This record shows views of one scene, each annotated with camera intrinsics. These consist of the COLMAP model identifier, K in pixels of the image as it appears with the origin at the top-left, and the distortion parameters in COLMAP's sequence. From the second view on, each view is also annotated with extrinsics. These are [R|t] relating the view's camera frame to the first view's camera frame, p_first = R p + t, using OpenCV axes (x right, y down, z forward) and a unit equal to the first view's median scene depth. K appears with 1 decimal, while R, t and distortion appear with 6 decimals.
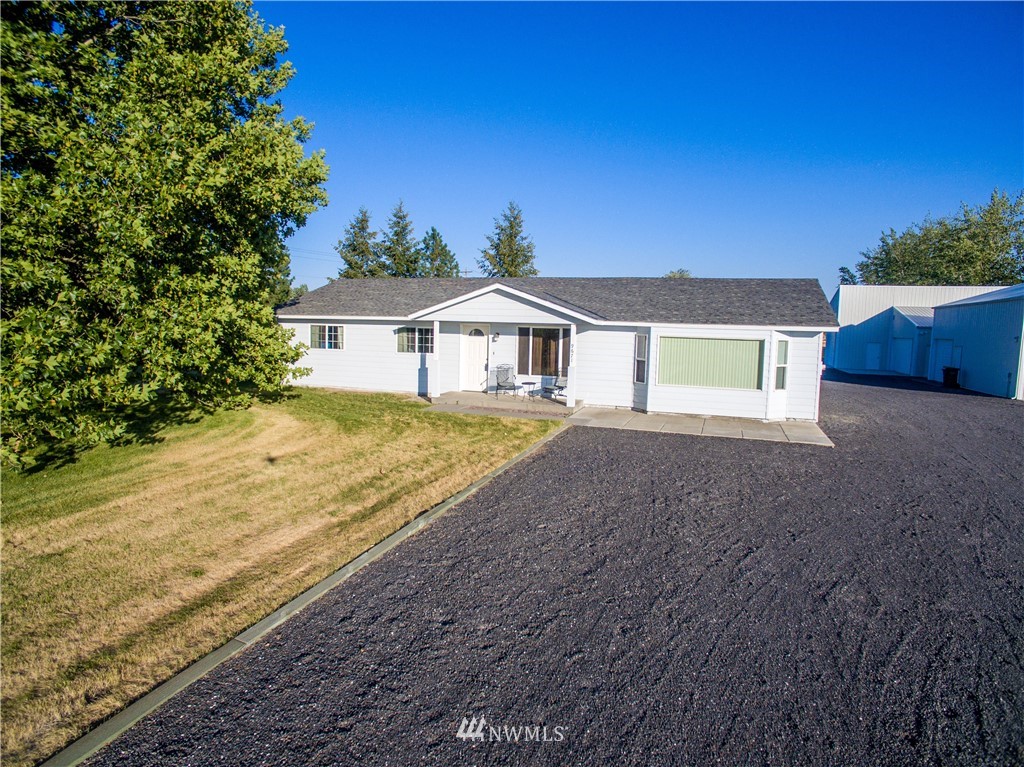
lens RADIAL K [[595.1, 0, 512.0], [0, 595.1, 383.5], [0, 0, 1]] dist [-0.127125, 0.091605]
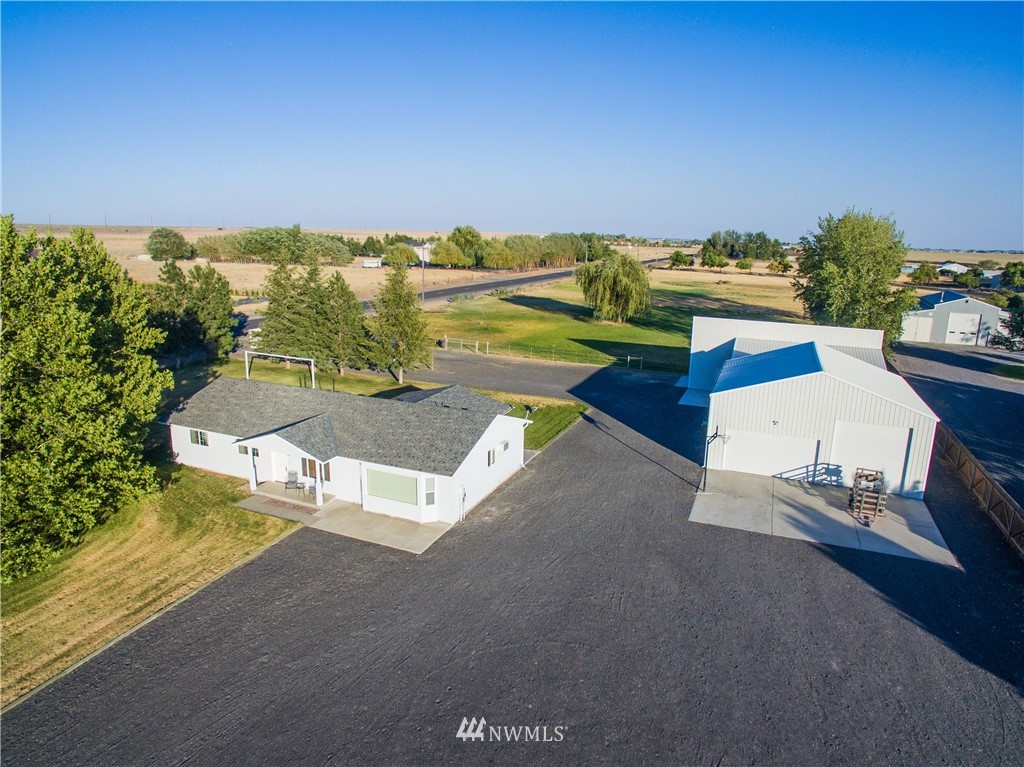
lens RADIAL K [[646.3, 0, 513.3], [0, 646.3, 378.5], [0, 0, 1]] dist [-0.122311, 0.090051]
pose [[0.998913, 0.004269, -0.046411, 0.798311], [0.001416, 0.992558, 0.121765, -0.588556], [0.046585, -0.121699, 0.991473, -0.801508]]
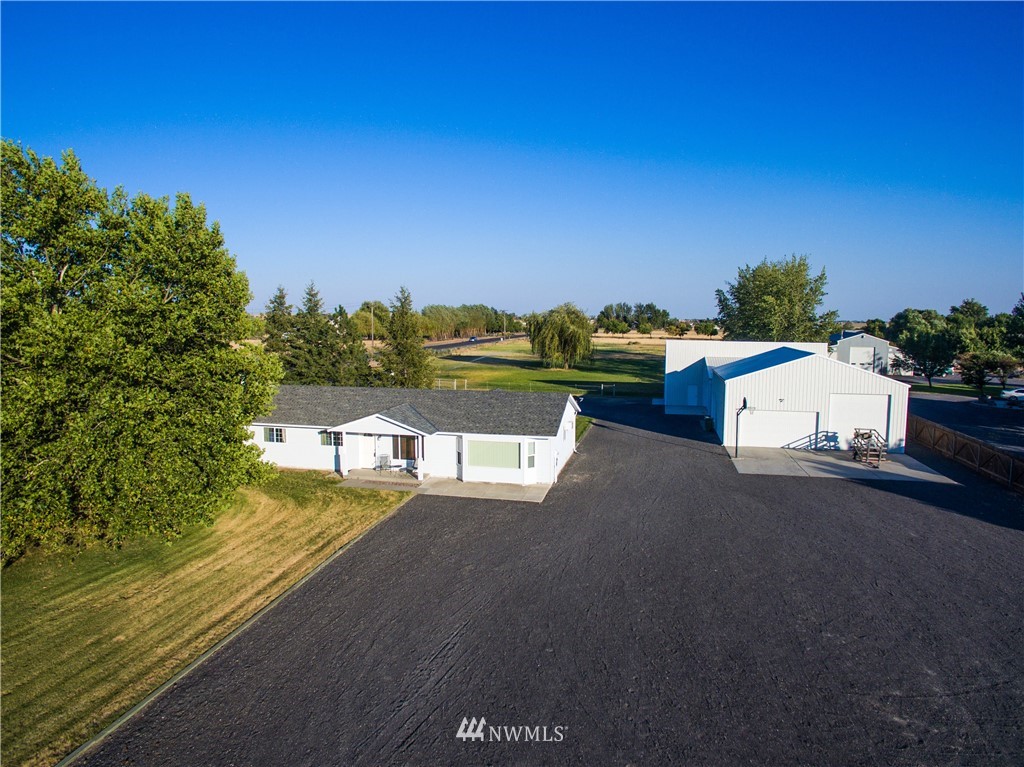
lens RADIAL K [[646.3, 0, 513.3], [0, 646.3, 378.5], [0, 0, 1]] dist [-0.122311, 0.090051]
pose [[0.991782, -0.034601, 0.123175, 0.160972], [0.034914, 0.999390, -0.000381, -0.281985], [-0.123087, 0.004678, 0.992385, -1.069487]]
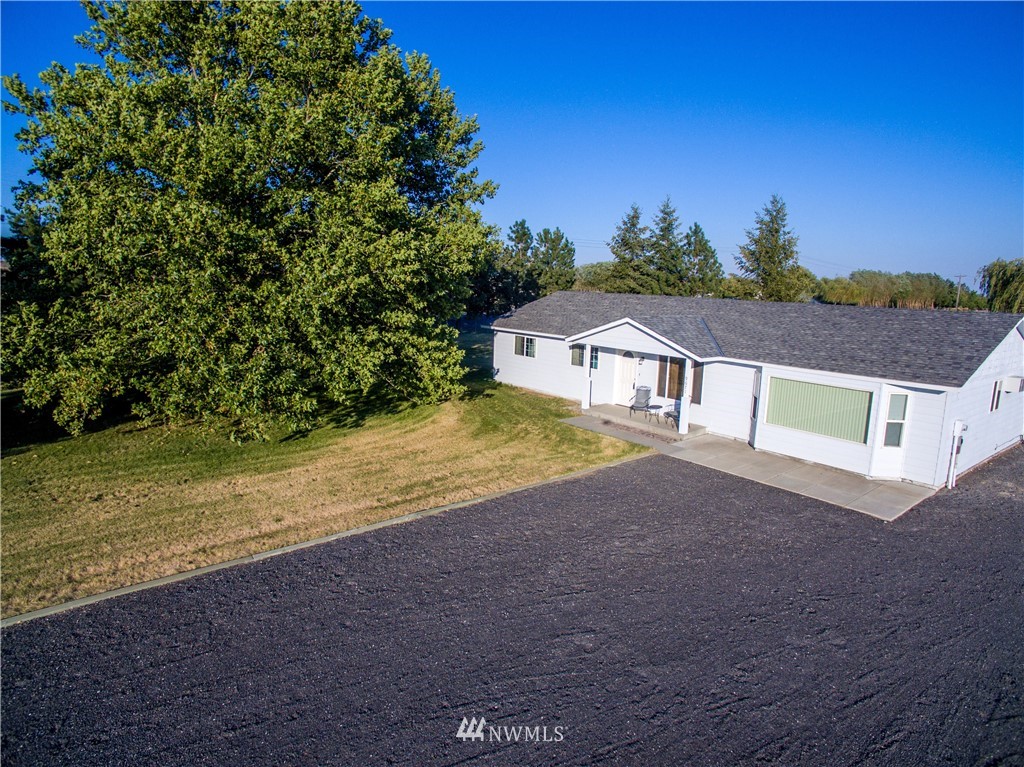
lens RADIAL K [[595.1, 0, 512.0], [0, 595.1, 383.5], [0, 0, 1]] dist [-0.127125, 0.091605]
pose [[0.847721, 0.087744, -0.523136, 0.422471], [-0.059805, 0.995746, 0.070102, -0.118449], [0.527061, -0.028141, 0.849361, -0.084254]]
